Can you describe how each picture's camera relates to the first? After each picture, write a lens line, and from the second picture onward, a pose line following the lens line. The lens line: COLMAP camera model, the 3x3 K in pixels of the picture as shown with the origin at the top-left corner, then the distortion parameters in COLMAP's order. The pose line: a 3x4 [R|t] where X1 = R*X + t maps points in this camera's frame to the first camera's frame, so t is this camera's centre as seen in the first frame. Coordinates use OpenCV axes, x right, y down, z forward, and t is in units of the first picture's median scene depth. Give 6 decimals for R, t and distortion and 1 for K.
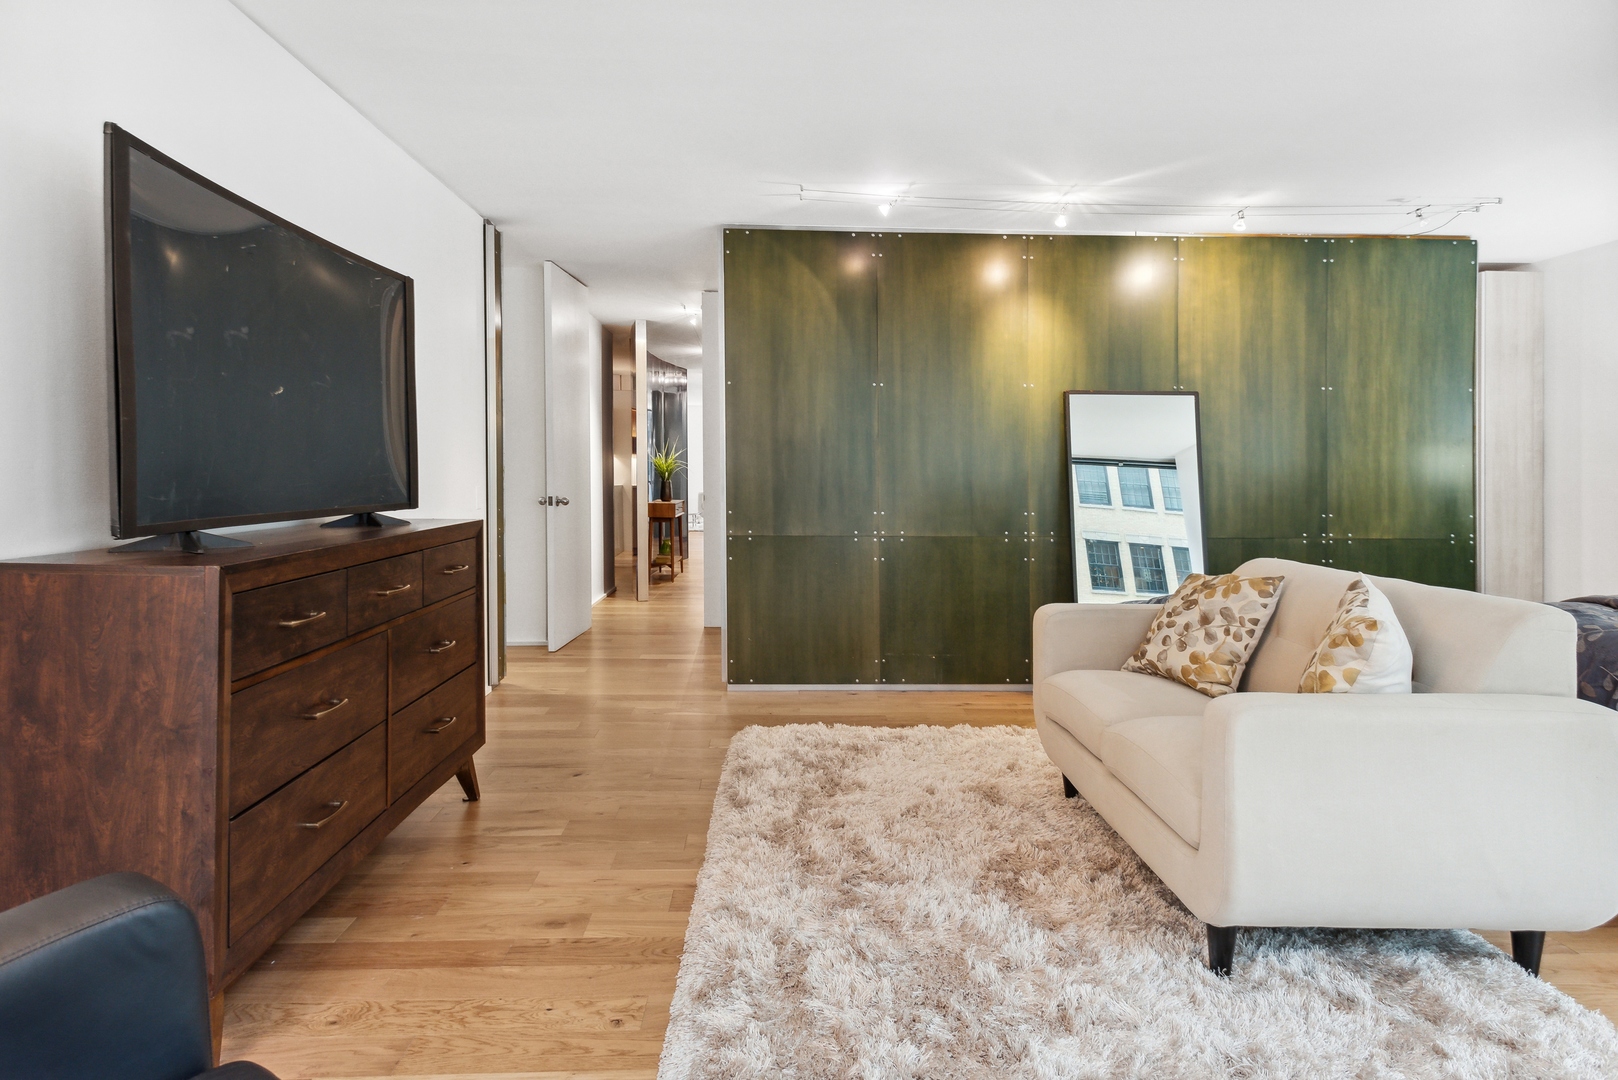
lens RADIAL K [[904.1, 0, 808.0], [0, 904.1, 478.0], [0, 0, 1]] dist [0.009208, -0.001477]
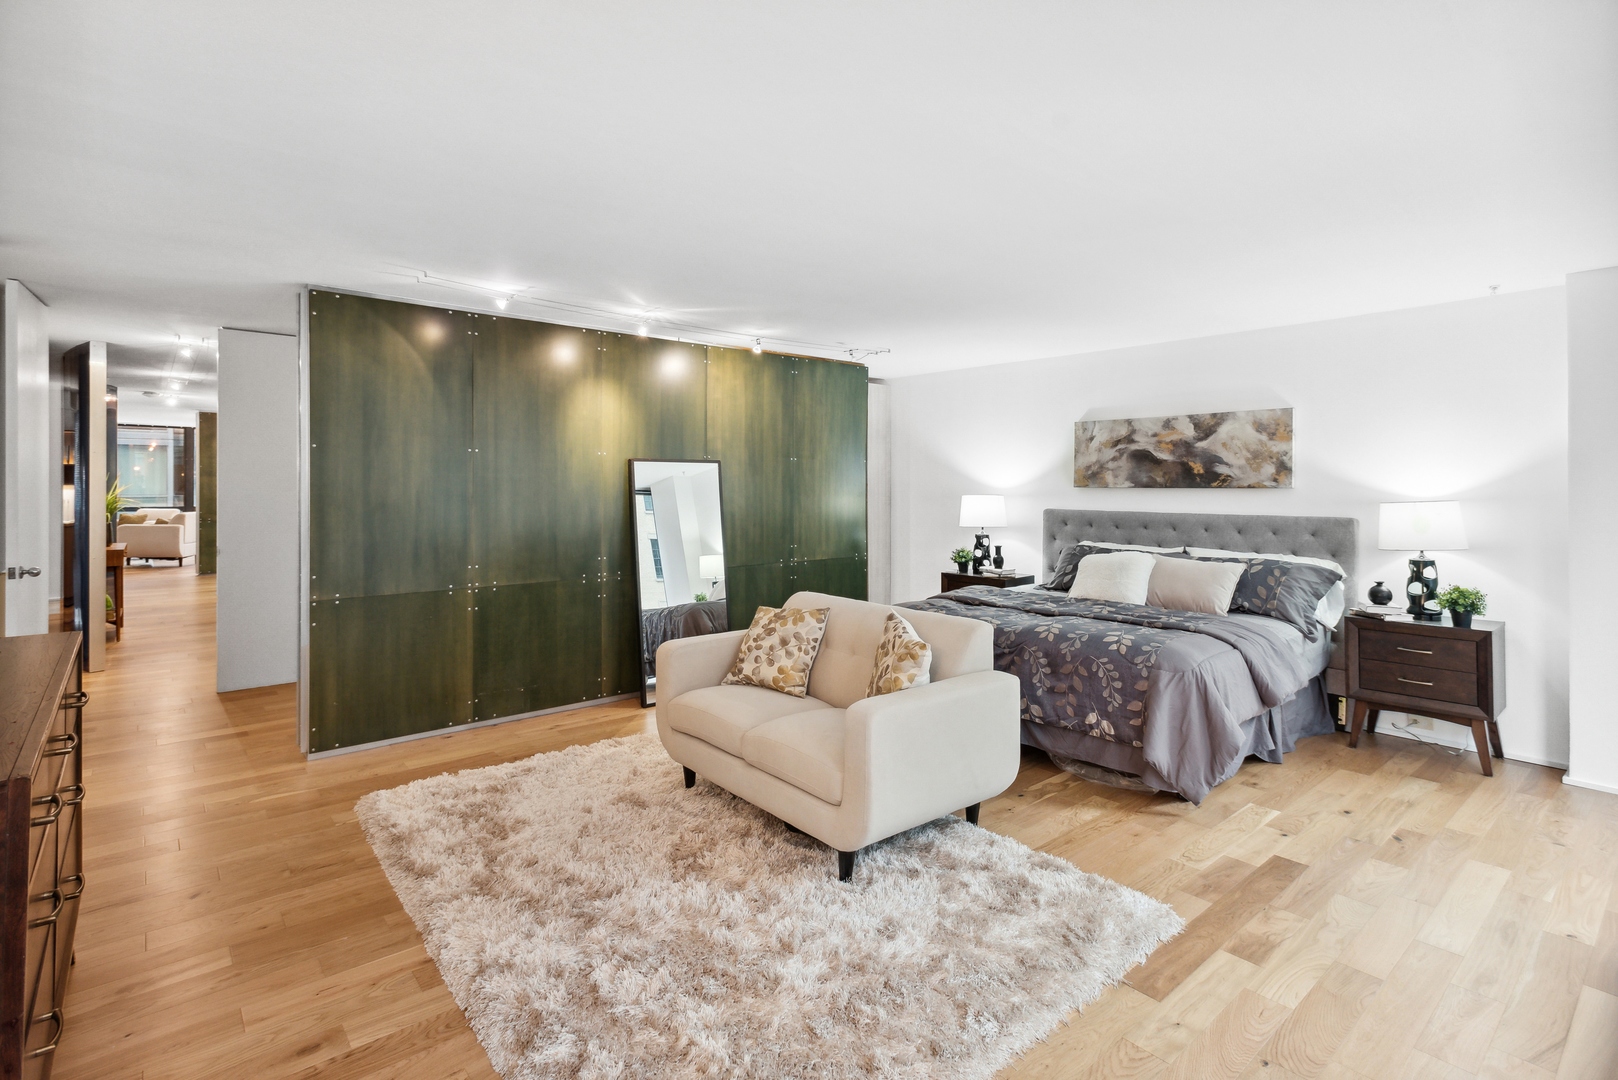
lens RADIAL K [[777.7, 0, 836.5], [0, 777.7, 475.2], [0, 0, 1]] dist [0.004181, -0.000112]
pose [[0.774681, 0.007381, 0.632309, -0.270544], [0.002748, 0.999883, -0.015039, -0.087004], [-0.632346, 0.013388, 0.774571, -0.023194]]
